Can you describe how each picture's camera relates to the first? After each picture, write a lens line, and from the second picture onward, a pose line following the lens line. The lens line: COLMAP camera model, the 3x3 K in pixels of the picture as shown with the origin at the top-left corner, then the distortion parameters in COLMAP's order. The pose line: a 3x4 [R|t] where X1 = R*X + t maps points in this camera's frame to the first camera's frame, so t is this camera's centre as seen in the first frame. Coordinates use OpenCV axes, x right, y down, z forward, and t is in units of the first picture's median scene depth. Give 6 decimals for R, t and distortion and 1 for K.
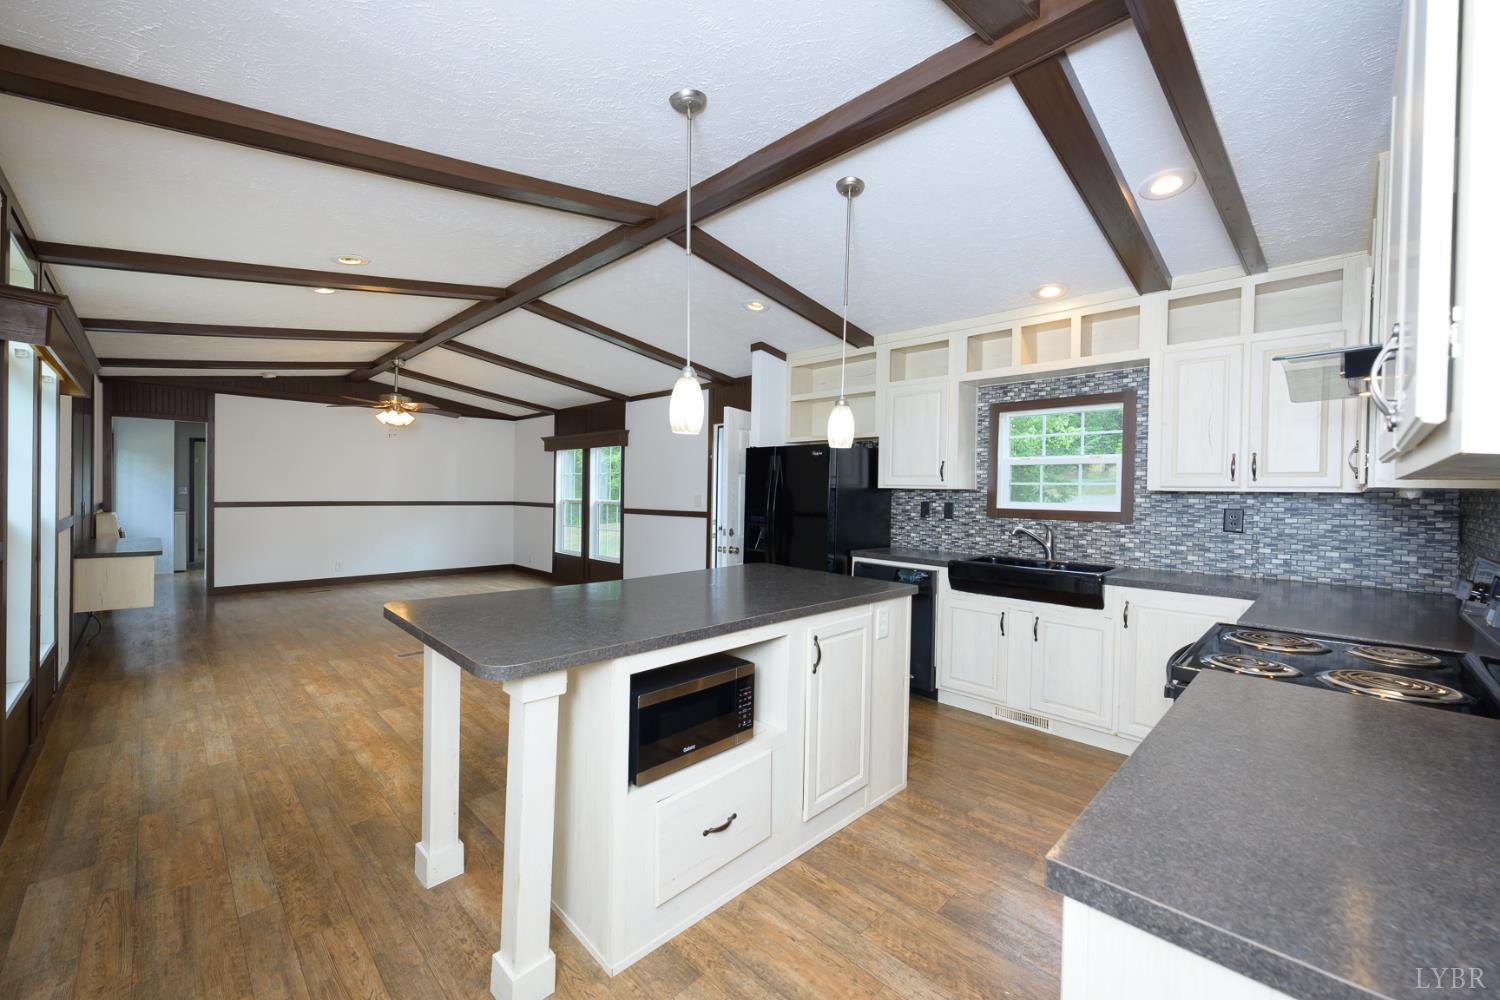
lens RADIAL K [[589.5, 0, 771.3], [0, 589.5, 506.2], [0, 0, 1]] dist [0.010785, 0.000313]
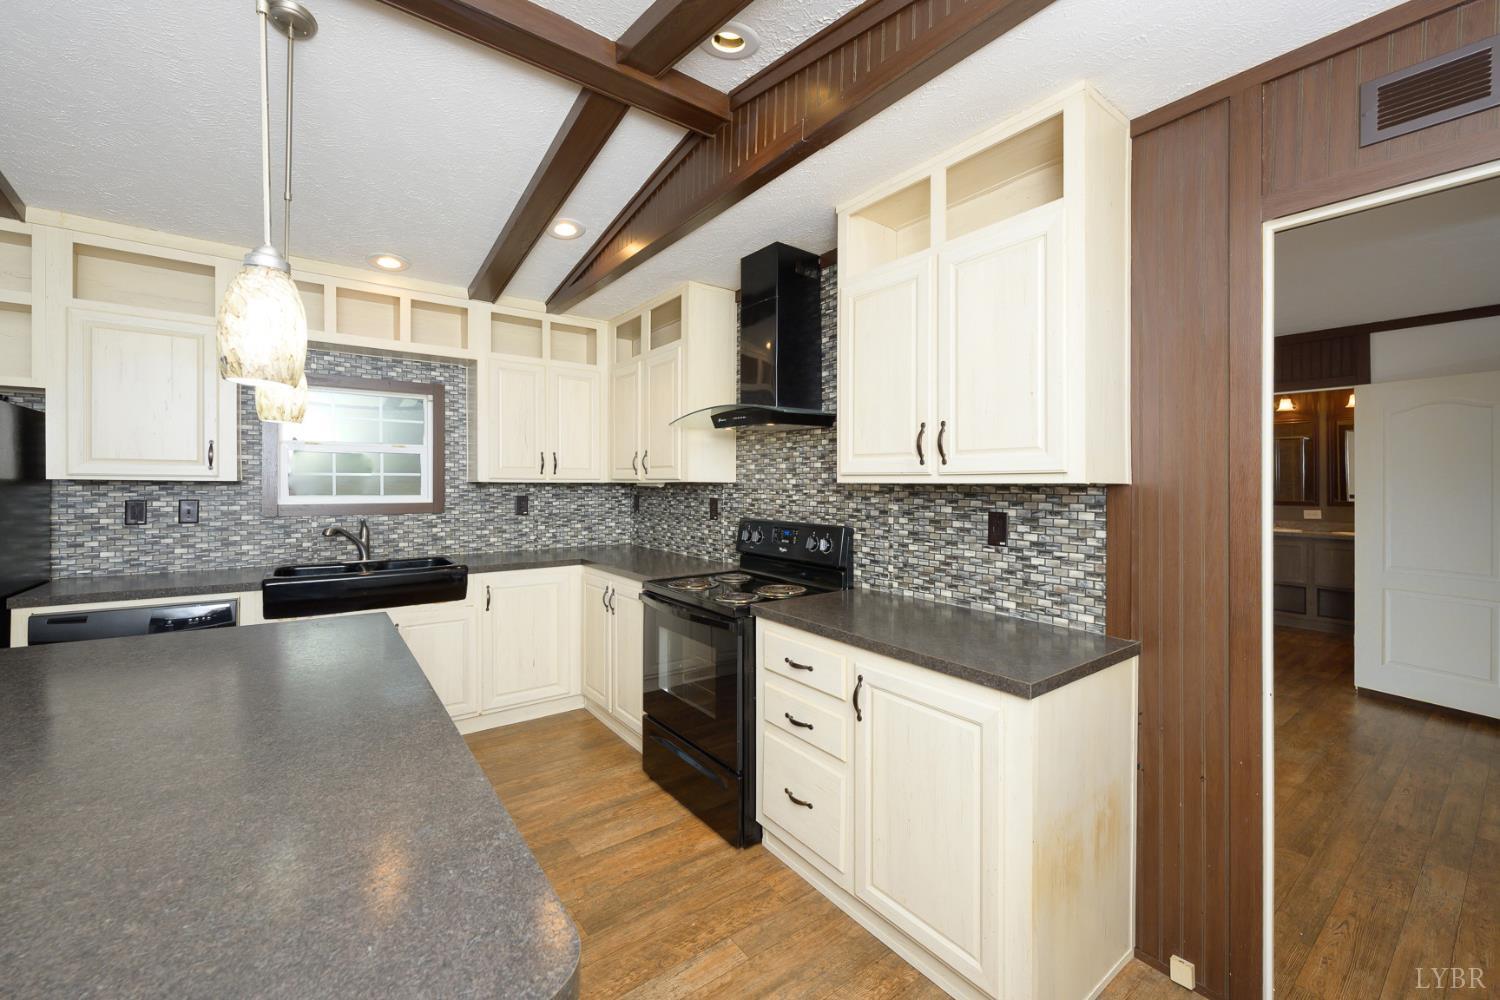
lens RADIAL K [[601.3, 0, 728.4], [0, 601.3, 489.1], [0, 0, 1]] dist [-0.000190, -0.000655]
pose [[0.188829, -0.021100, 0.981783, -0.326777], [0.026170, 0.999522, 0.016448, -0.017094], [-0.981661, 0.022587, 0.189291, 0.311675]]
